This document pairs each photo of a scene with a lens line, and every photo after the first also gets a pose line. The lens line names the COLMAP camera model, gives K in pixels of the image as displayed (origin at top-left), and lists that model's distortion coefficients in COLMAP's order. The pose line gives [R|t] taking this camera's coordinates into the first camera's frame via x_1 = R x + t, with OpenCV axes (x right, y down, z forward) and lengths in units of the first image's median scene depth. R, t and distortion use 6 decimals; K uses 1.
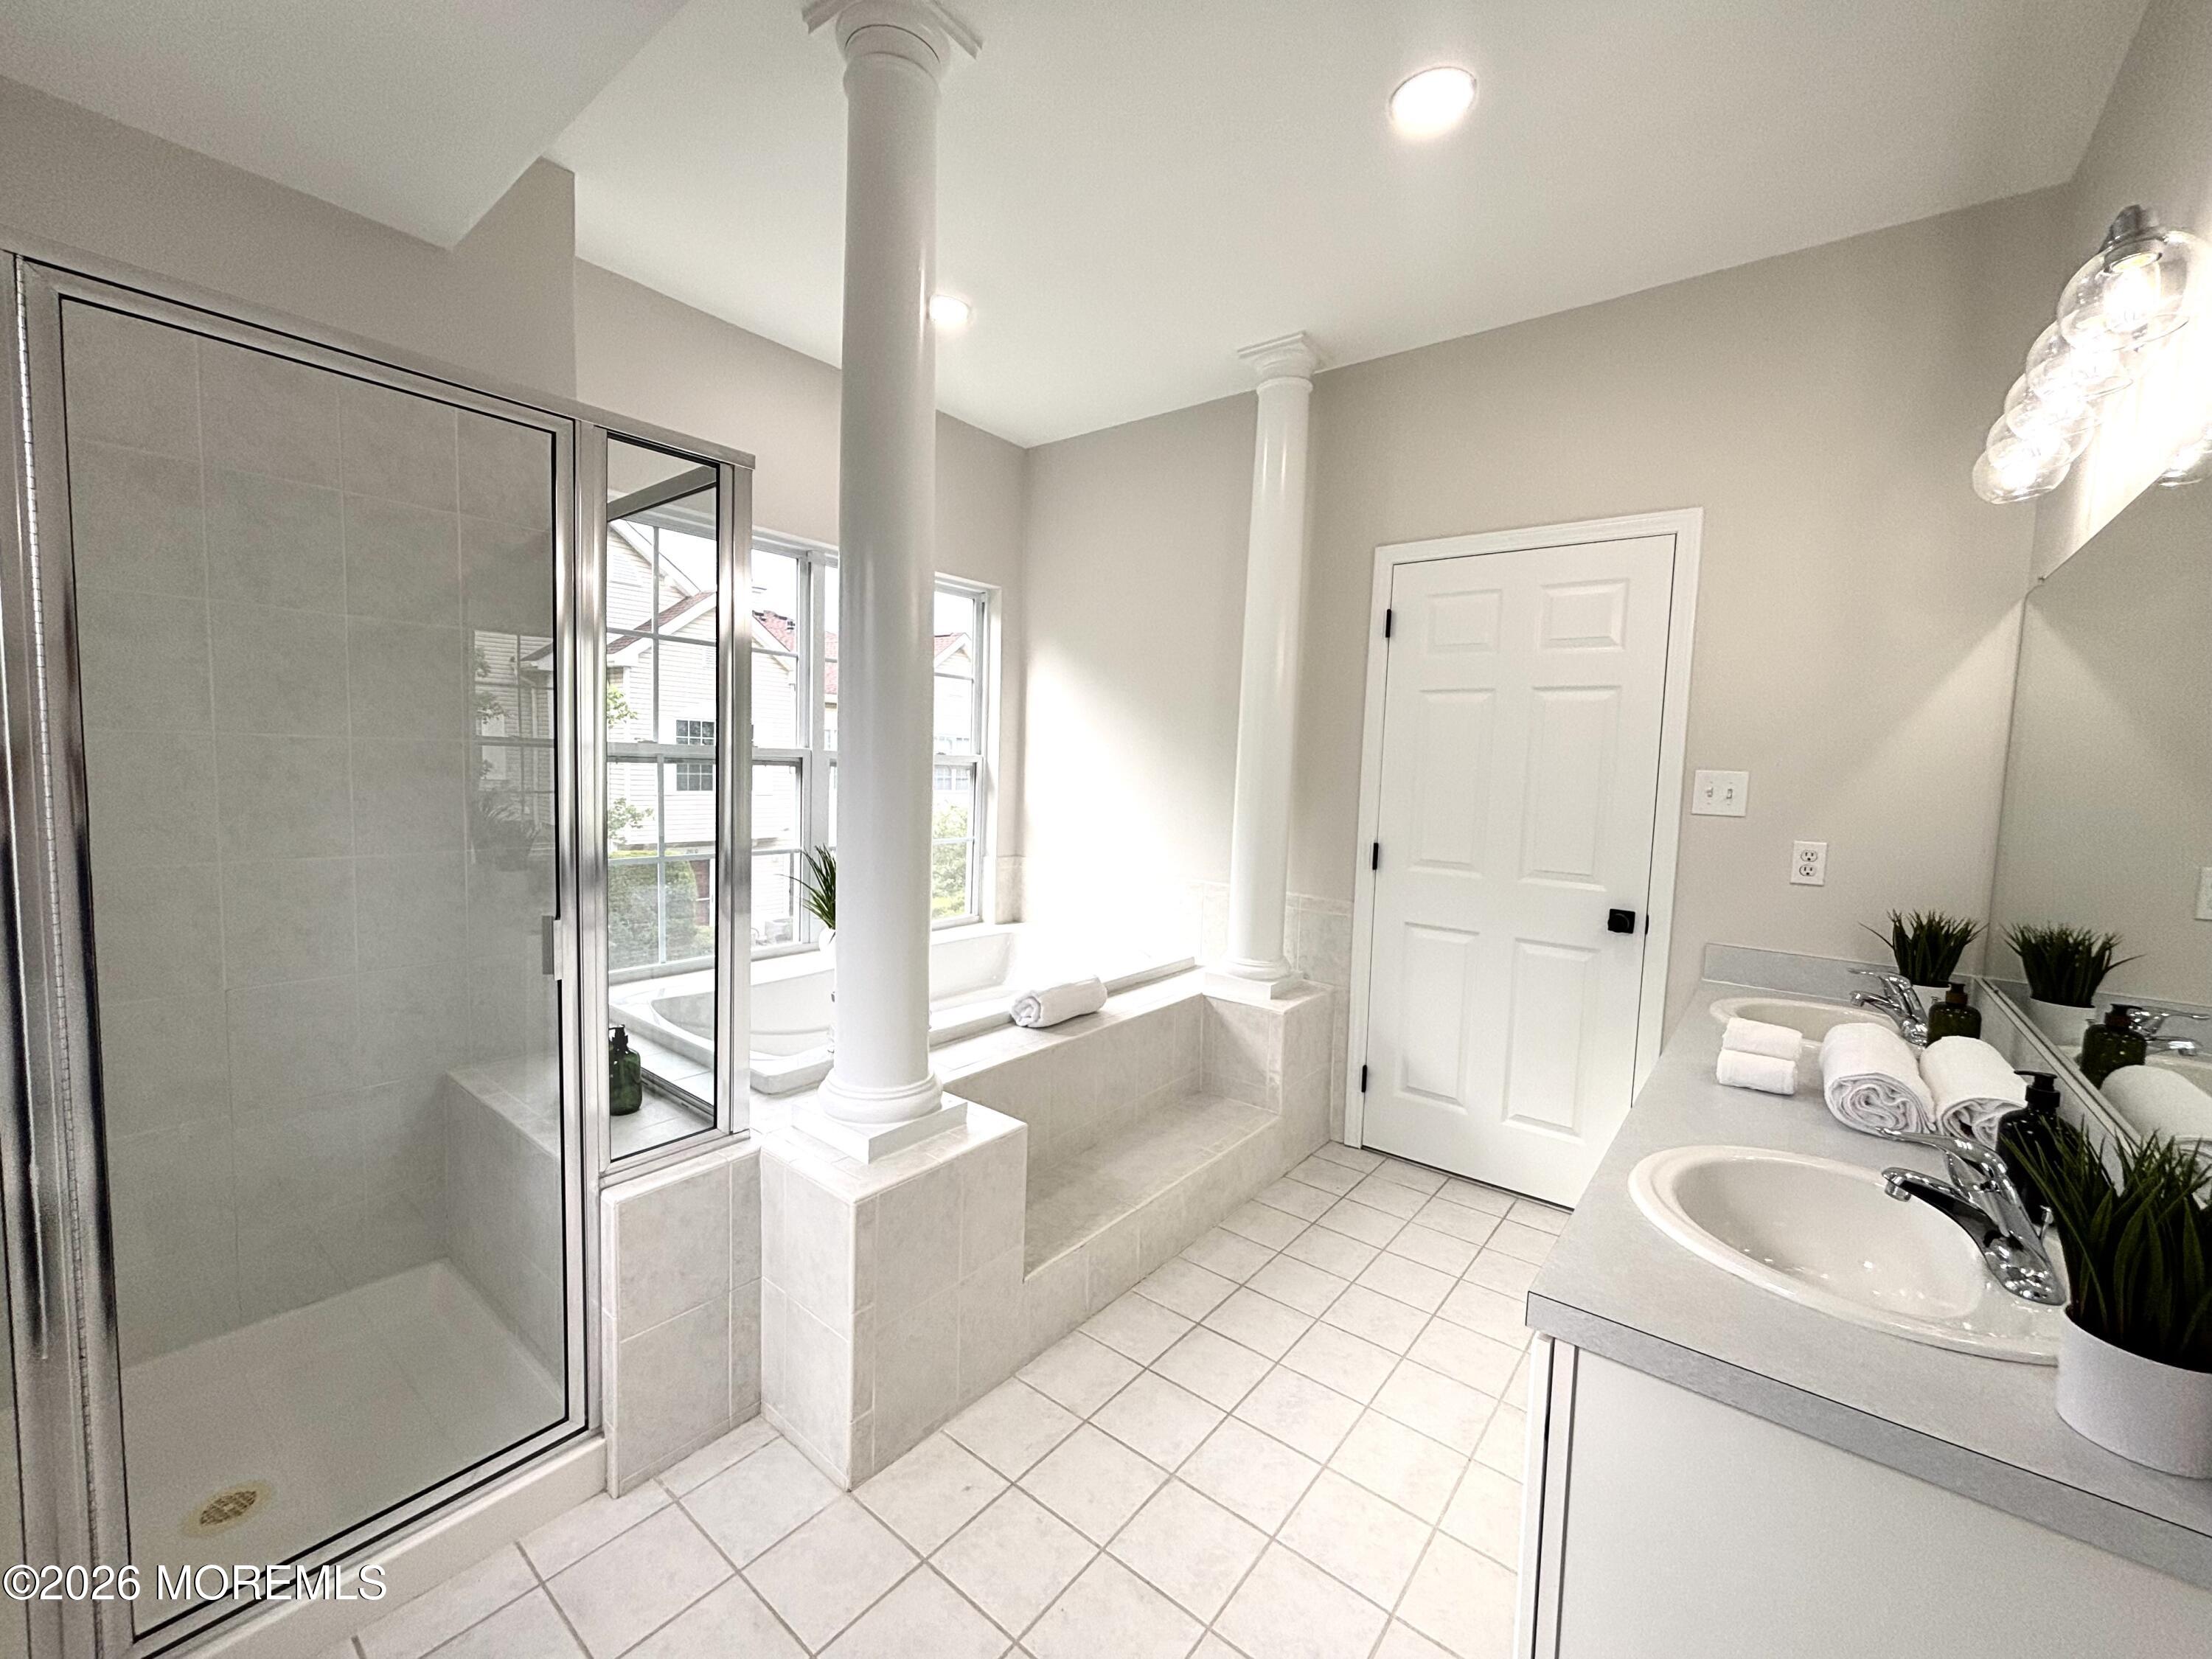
lens RADIAL K [[900.4, 0, 1106.0], [0, 900.4, 829.5], [0, 0, 1]] dist [-0.000231, -0.000078]
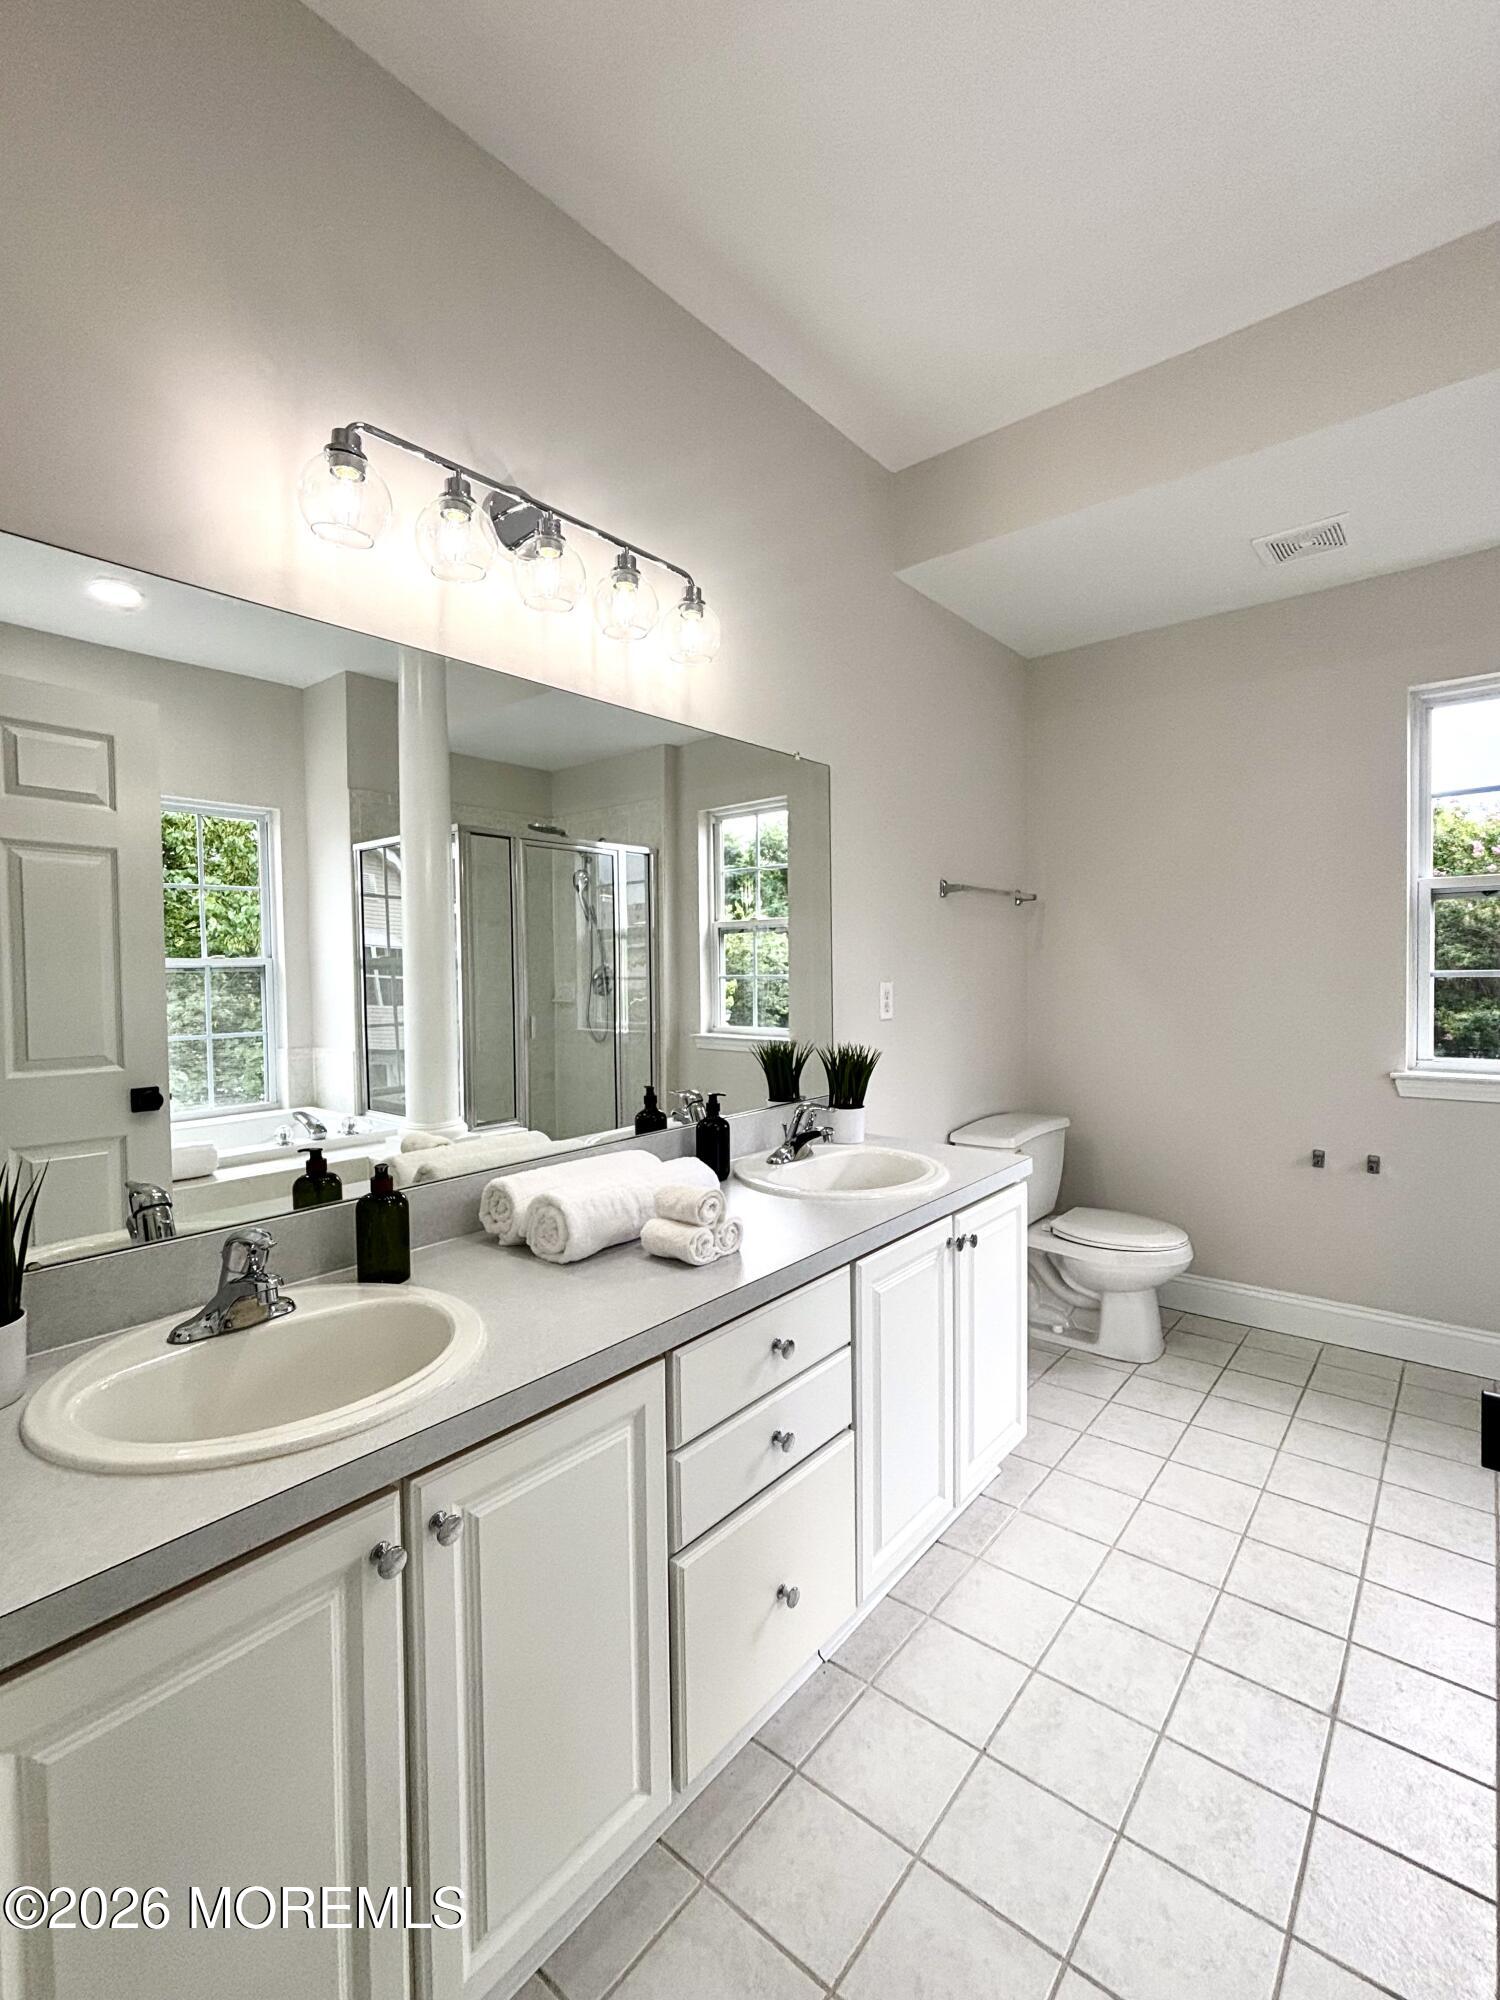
lens RADIAL K [[889.9, 0, 750.0], [0, 889.9, 1000.0], [0, 0, 1]] dist [-0.000775, -0.000049]
pose [[-0.999550, -0.025034, 0.016499, 0.405476], [-0.023032, 0.993442, 0.111989, -0.036993], [-0.019194, 0.111559, -0.993572, 1.126702]]
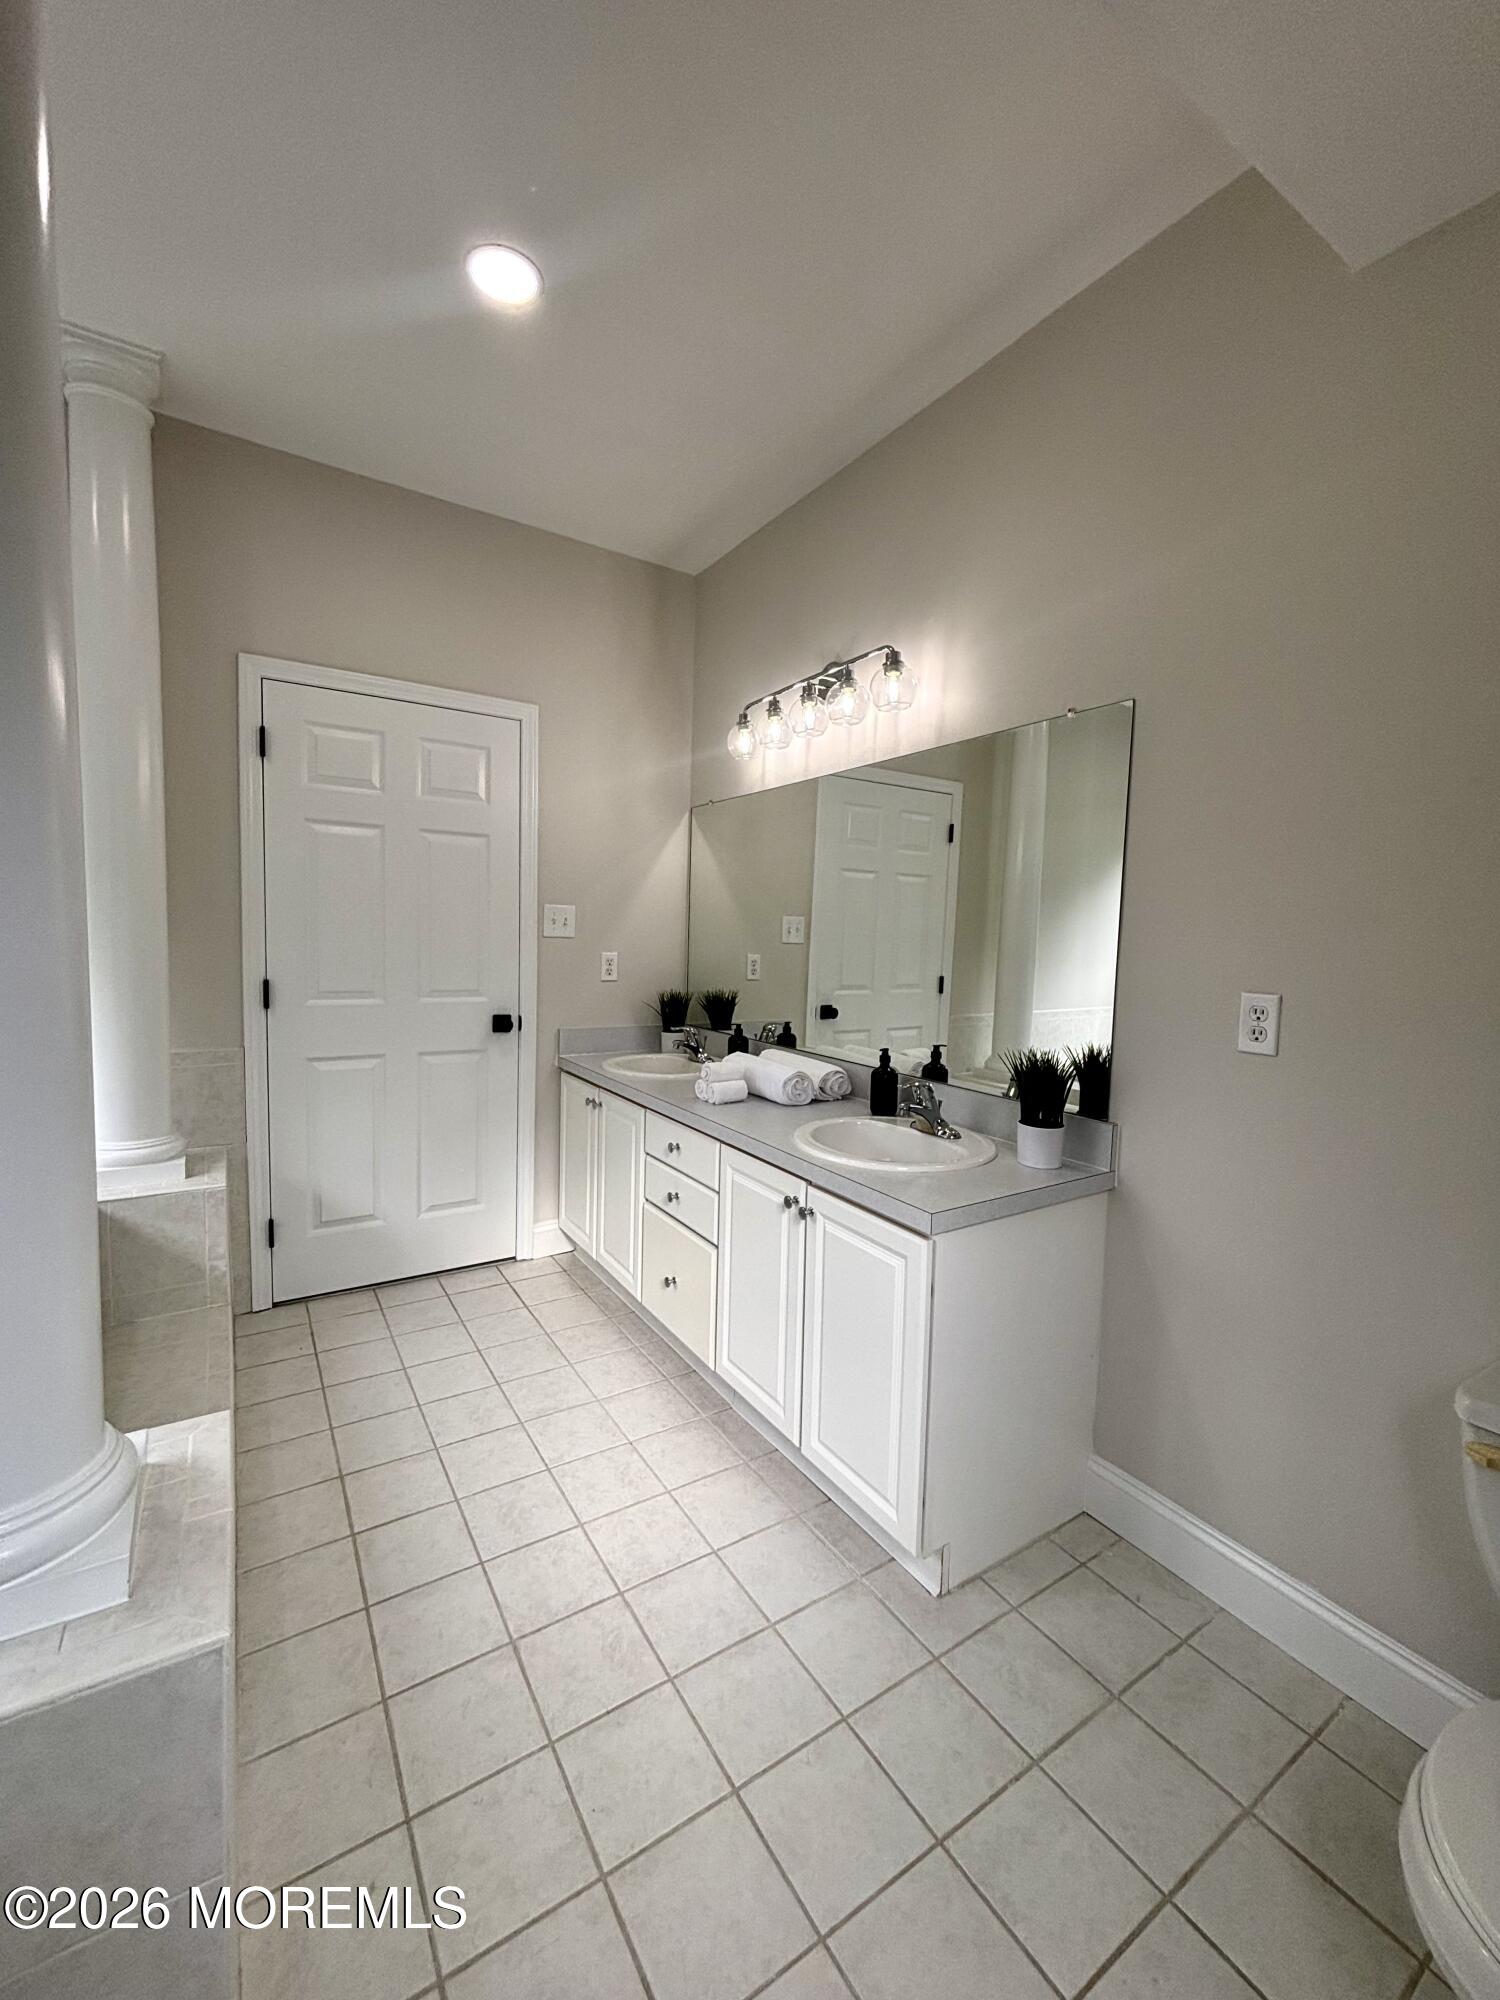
lens RADIAL K [[799.8, 0, 750.0], [0, 799.8, 1000.0], [0, 0, 1]] dist [-0.001229, -0.000082]
pose [[0.317977, -0.104178, 0.942357, -0.360065], [0.054647, 0.994306, 0.091481, -0.014608], [-0.946522, 0.022408, 0.321860, 0.297189]]
